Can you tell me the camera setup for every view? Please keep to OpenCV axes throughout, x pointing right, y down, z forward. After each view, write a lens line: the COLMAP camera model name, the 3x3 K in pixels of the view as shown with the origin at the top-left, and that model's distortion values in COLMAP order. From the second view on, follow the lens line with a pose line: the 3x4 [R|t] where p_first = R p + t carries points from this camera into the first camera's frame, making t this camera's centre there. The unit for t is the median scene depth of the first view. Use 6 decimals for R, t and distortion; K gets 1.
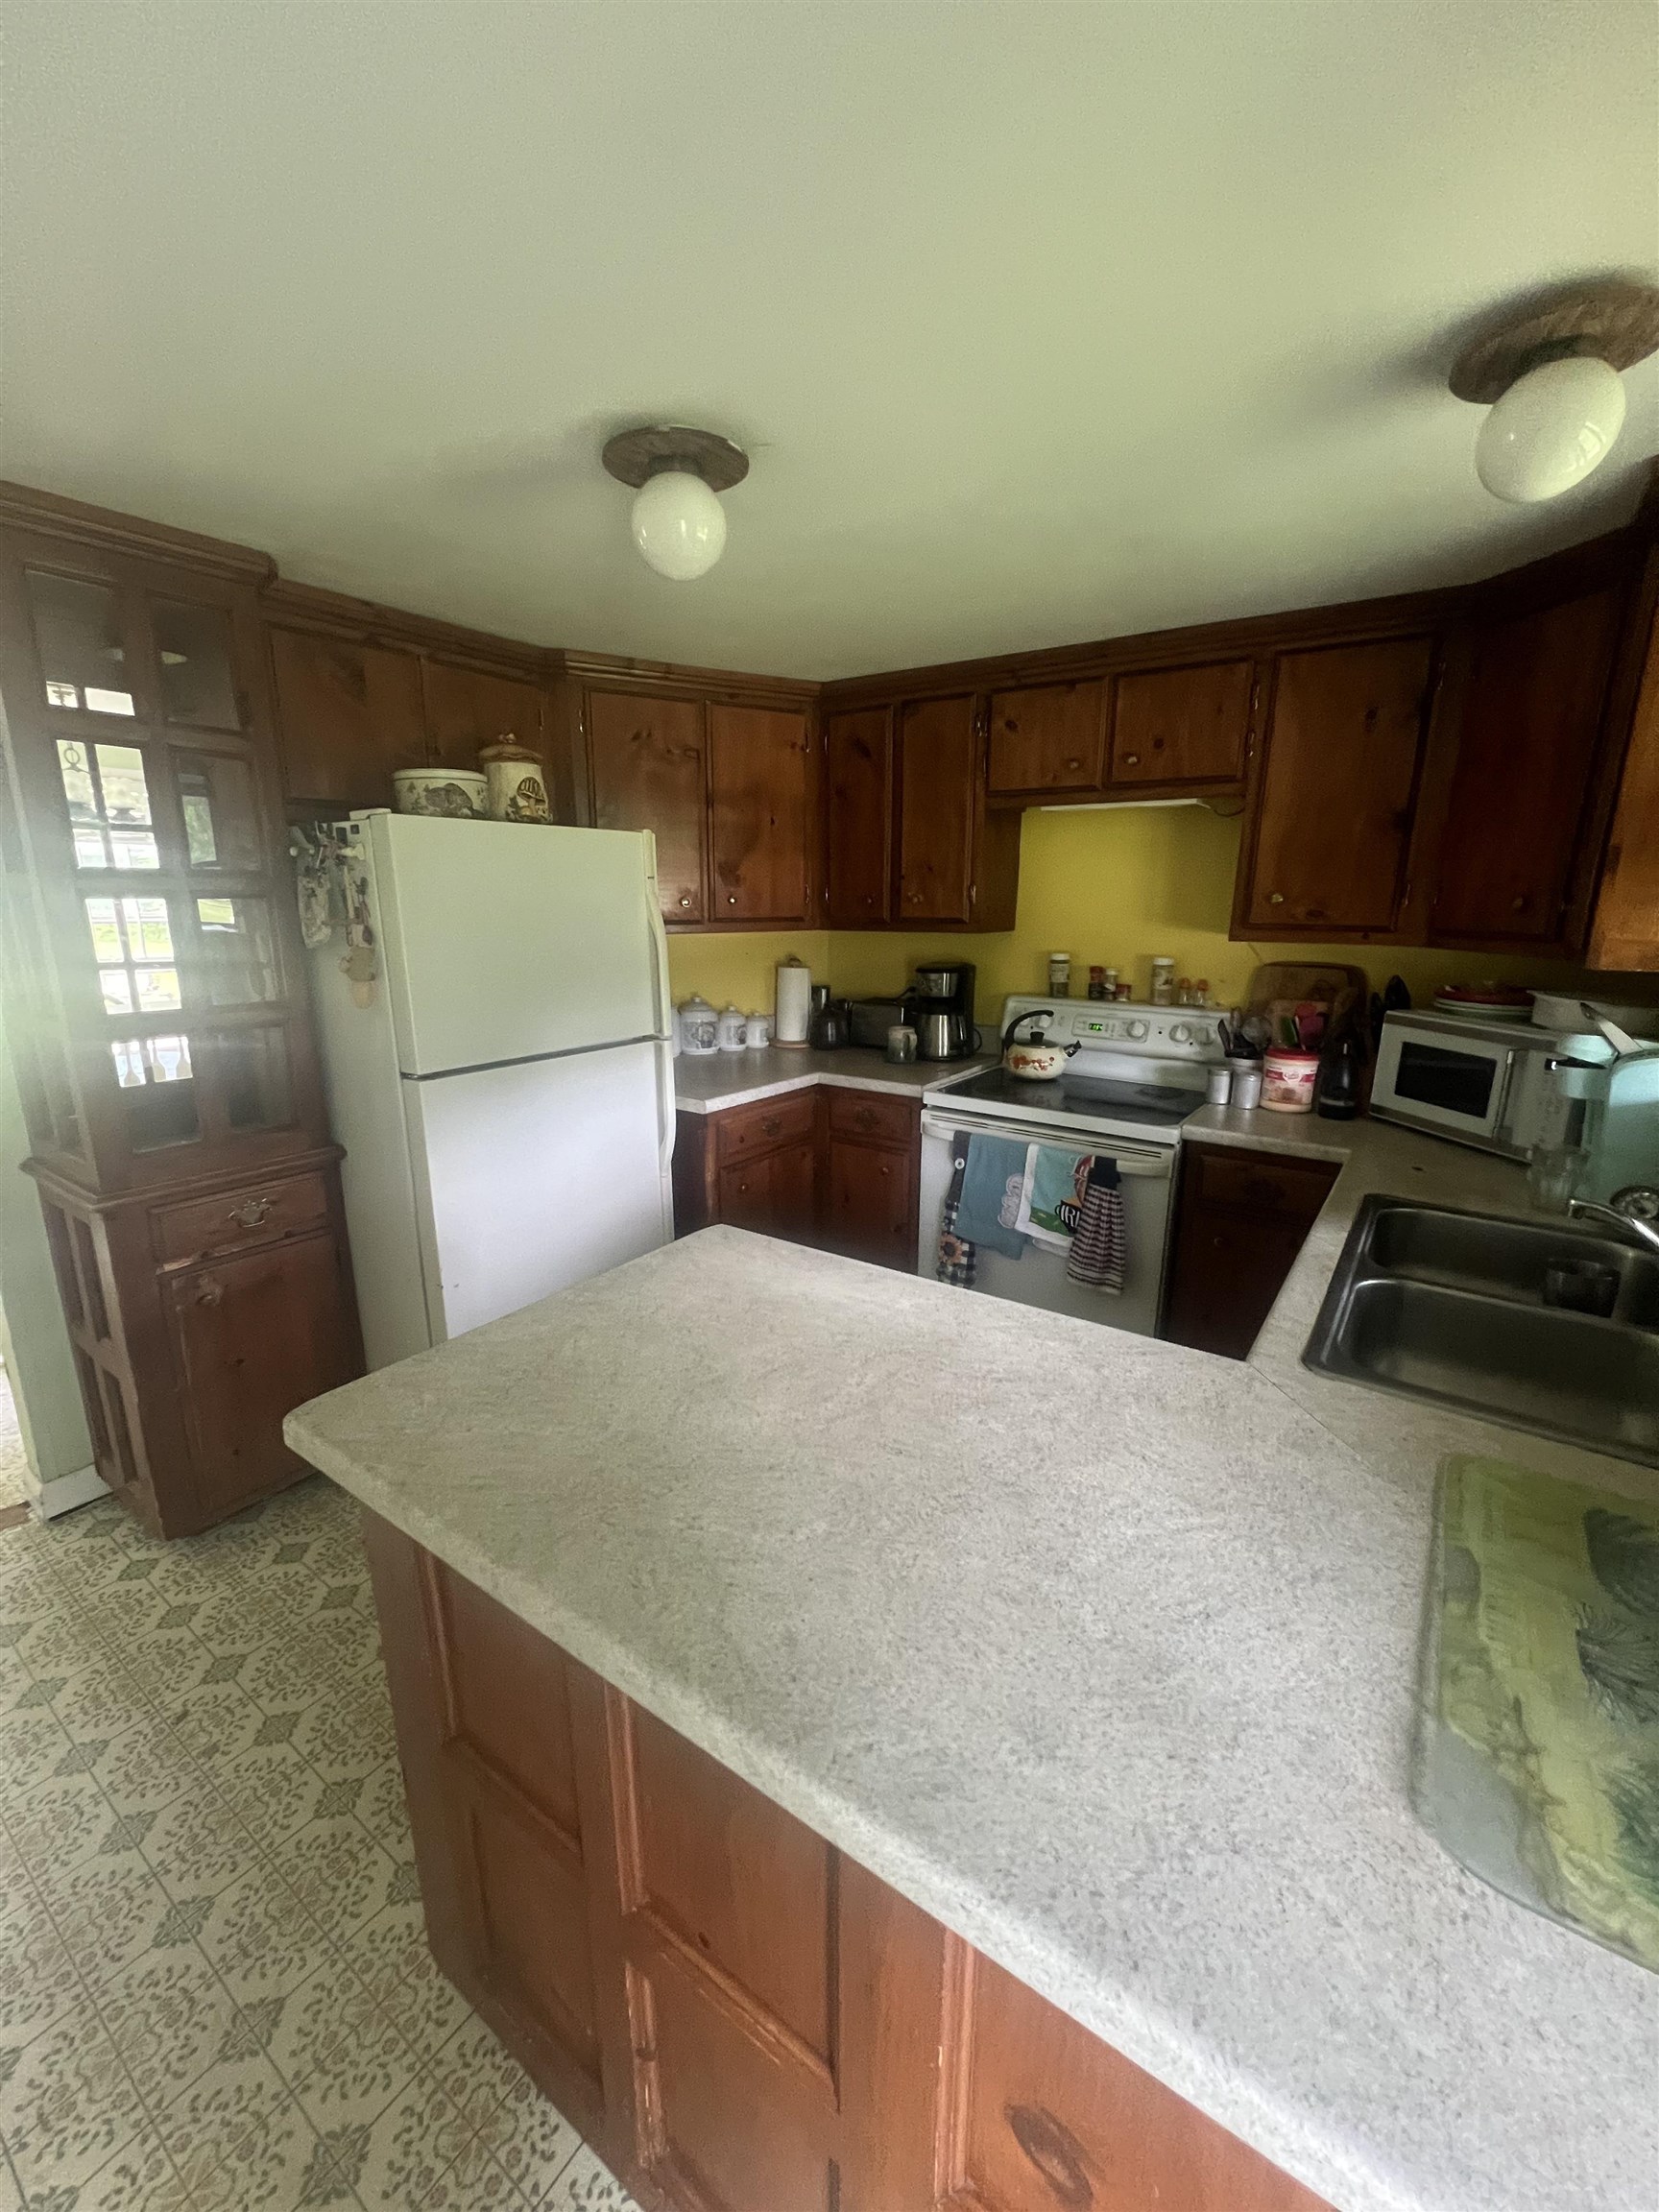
lens RADIAL K [[879.9, 0, 831.8], [0, 879.9, 1107.6], [0, 0, 1]] dist [0.001682, 0.000813]
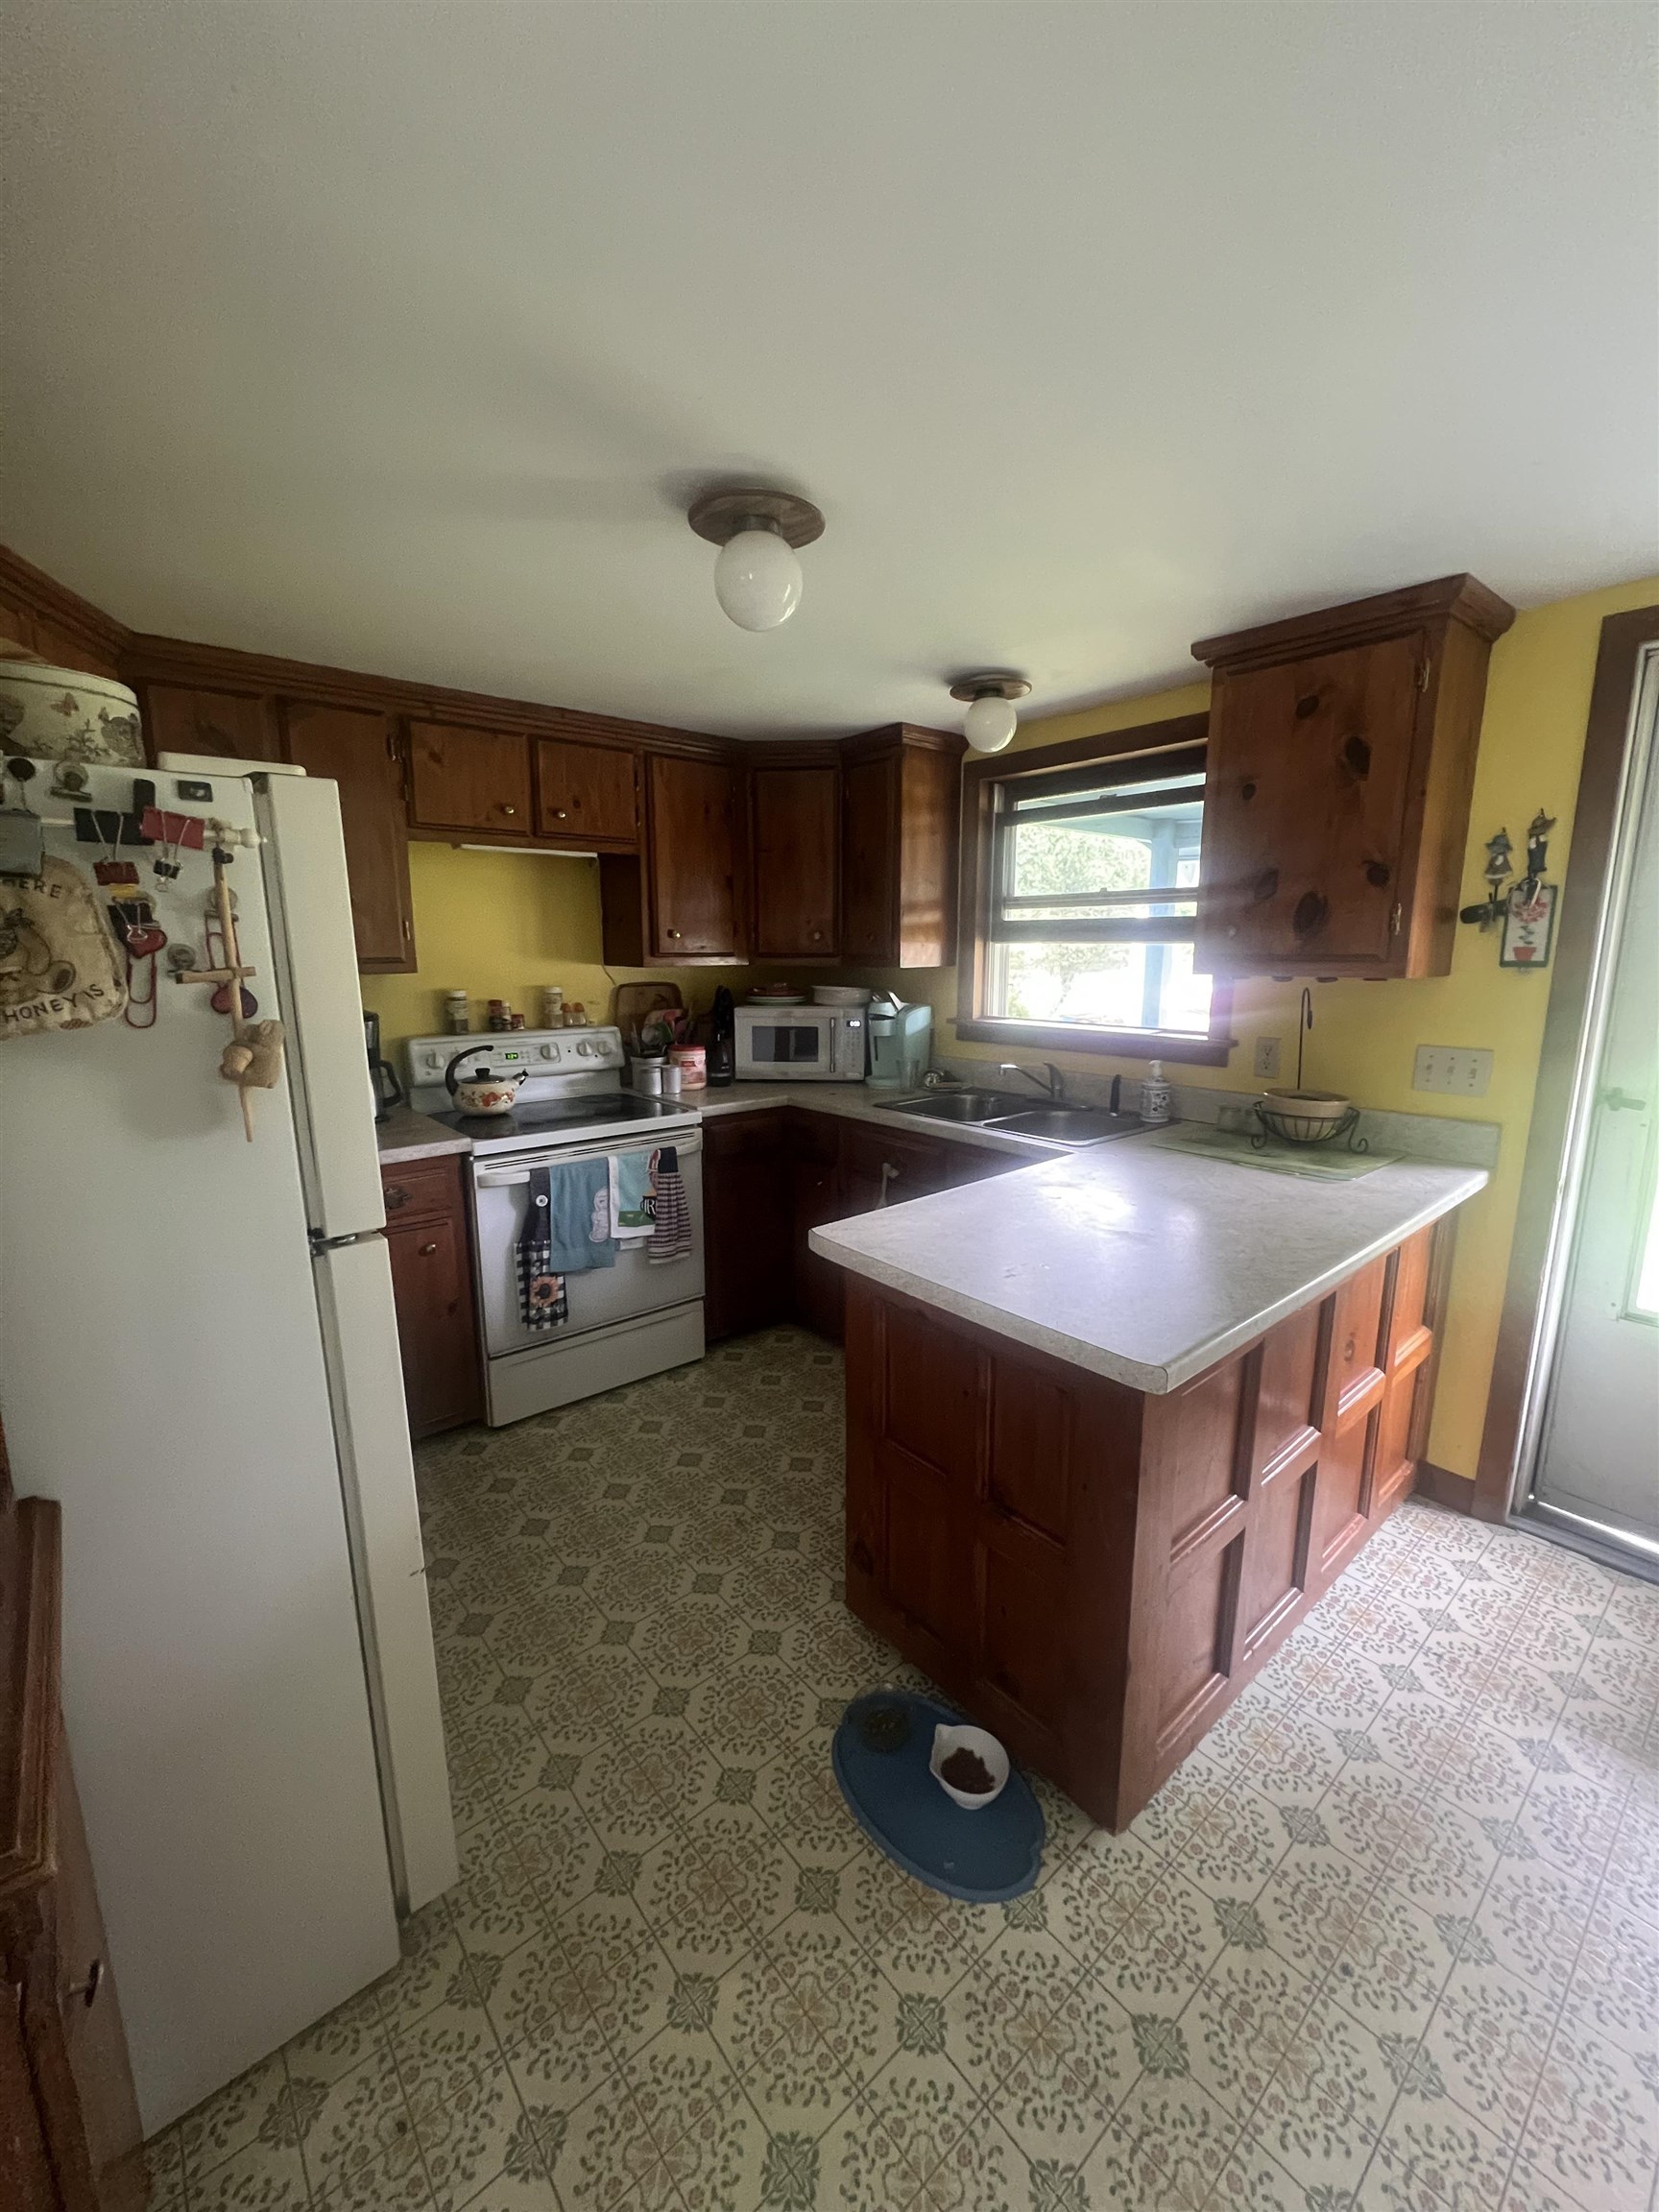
lens RADIAL K [[878.3, 0, 820.0], [0, 878.3, 1109.2], [0, 0, 1]] dist [-0.001962, 0.000508]
pose [[0.262186, -0.187686, 0.946590, -0.710043], [0.231933, 0.964408, 0.126978, -0.091353], [-0.936731, 0.186253, 0.296385, 0.412305]]
